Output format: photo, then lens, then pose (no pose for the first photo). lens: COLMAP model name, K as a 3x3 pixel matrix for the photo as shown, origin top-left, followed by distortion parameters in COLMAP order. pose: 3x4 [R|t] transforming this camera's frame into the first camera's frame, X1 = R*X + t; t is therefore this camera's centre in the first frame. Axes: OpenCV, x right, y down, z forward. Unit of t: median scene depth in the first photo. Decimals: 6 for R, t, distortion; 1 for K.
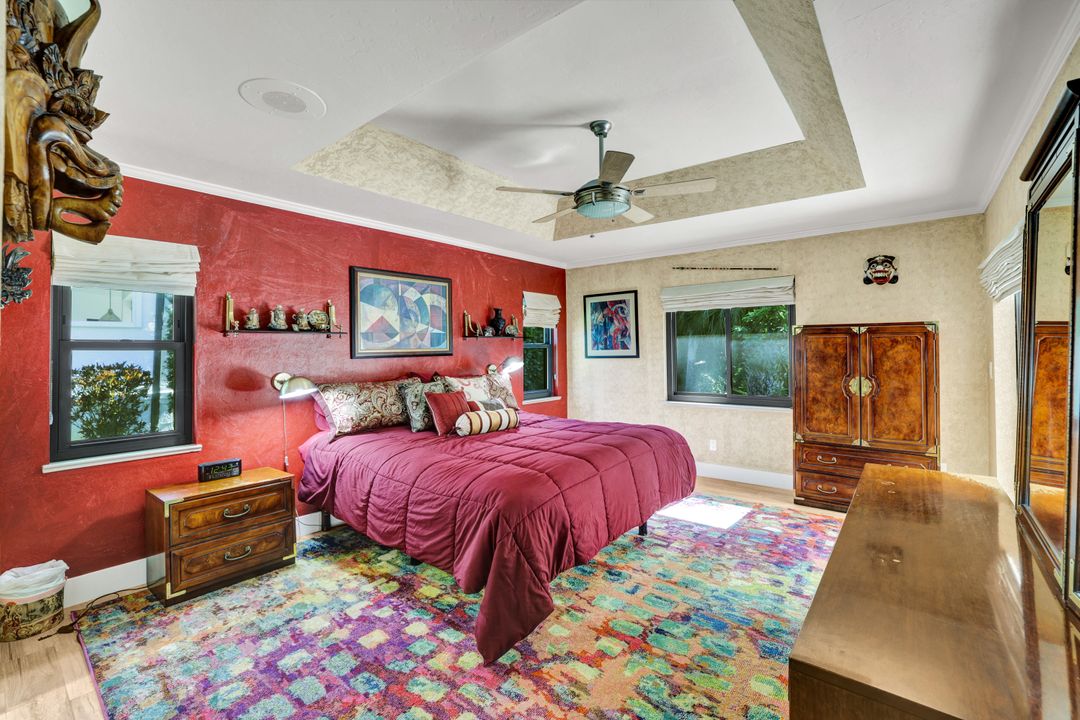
lens RADIAL K [[465.8, 0, 536.0], [0, 465.8, 349.0], [0, 0, 1]] dist [-0.031770, 0.001274]
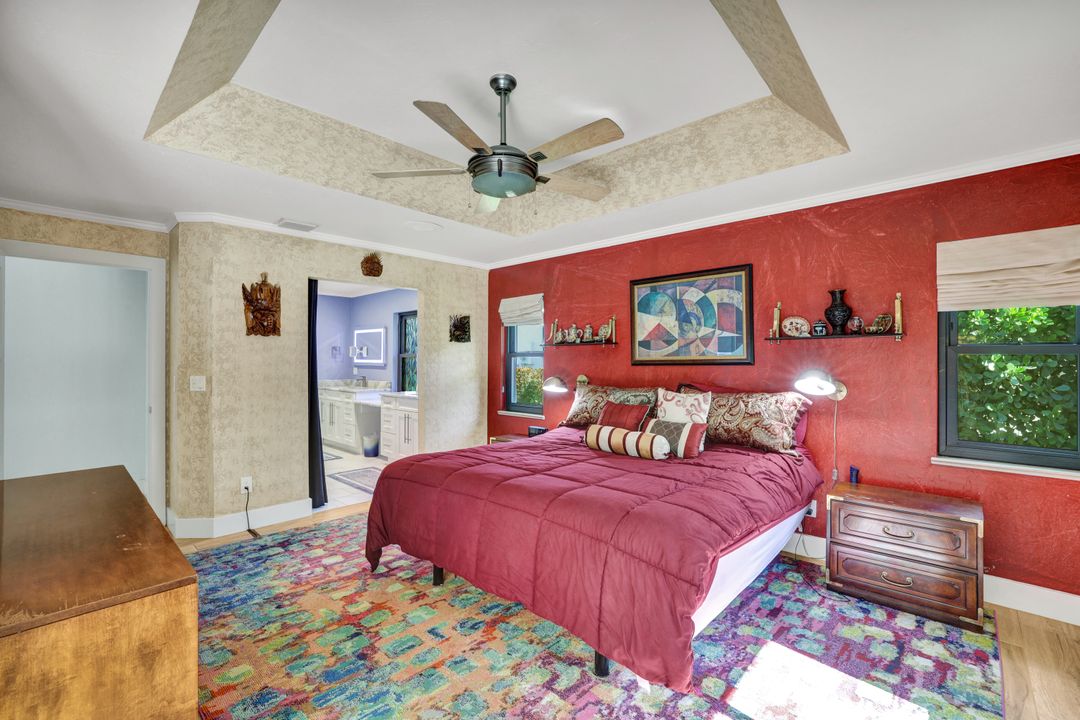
lens RADIAL K [[465.8, 0, 532.7], [0, 465.8, 357.5], [0, 0, 1]] dist [-0.031770, 0.001274]
pose [[-0.072720, 0.005707, -0.997336, 0.867109], [0.007612, 0.999958, 0.005167, -0.006123], [0.997323, -0.007216, -0.072760, 1.013450]]
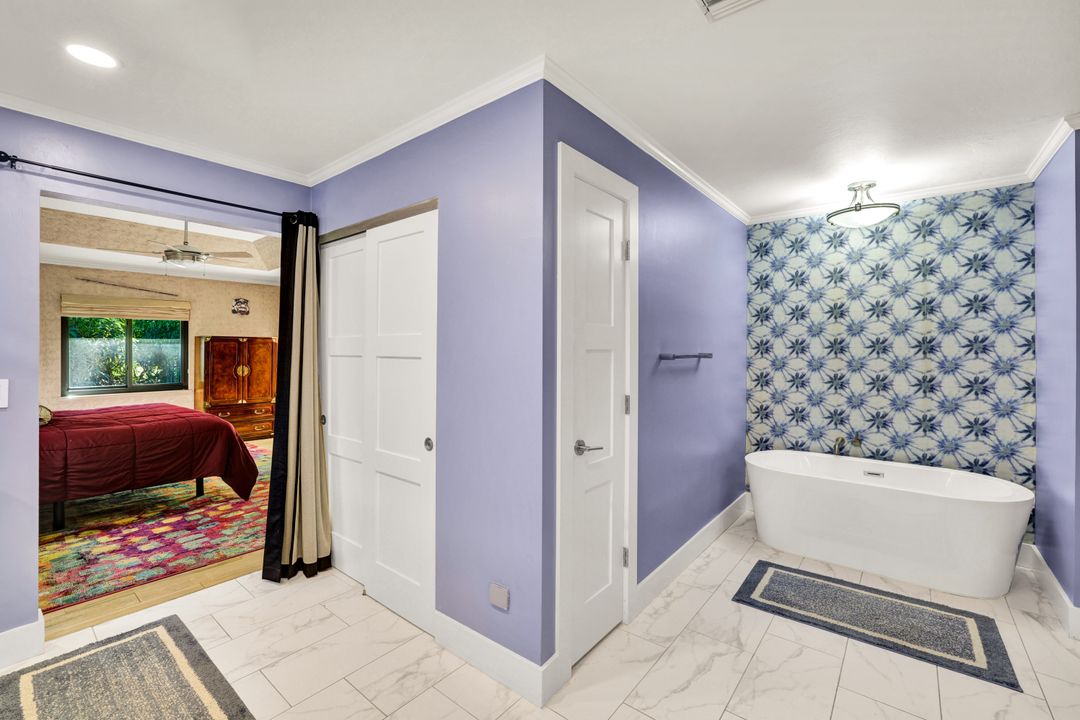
lens RADIAL K [[465.8, 0, 542.4], [0, 465.8, 351.9], [0, 0, 1]] dist [-0.031770, 0.001274]
pose [[-0.004082, 0.000838, 0.999991, -1.166037], [-0.005753, 0.999983, -0.000862, 0.000642], [-0.999975, -0.005757, -0.004077, -0.196220]]
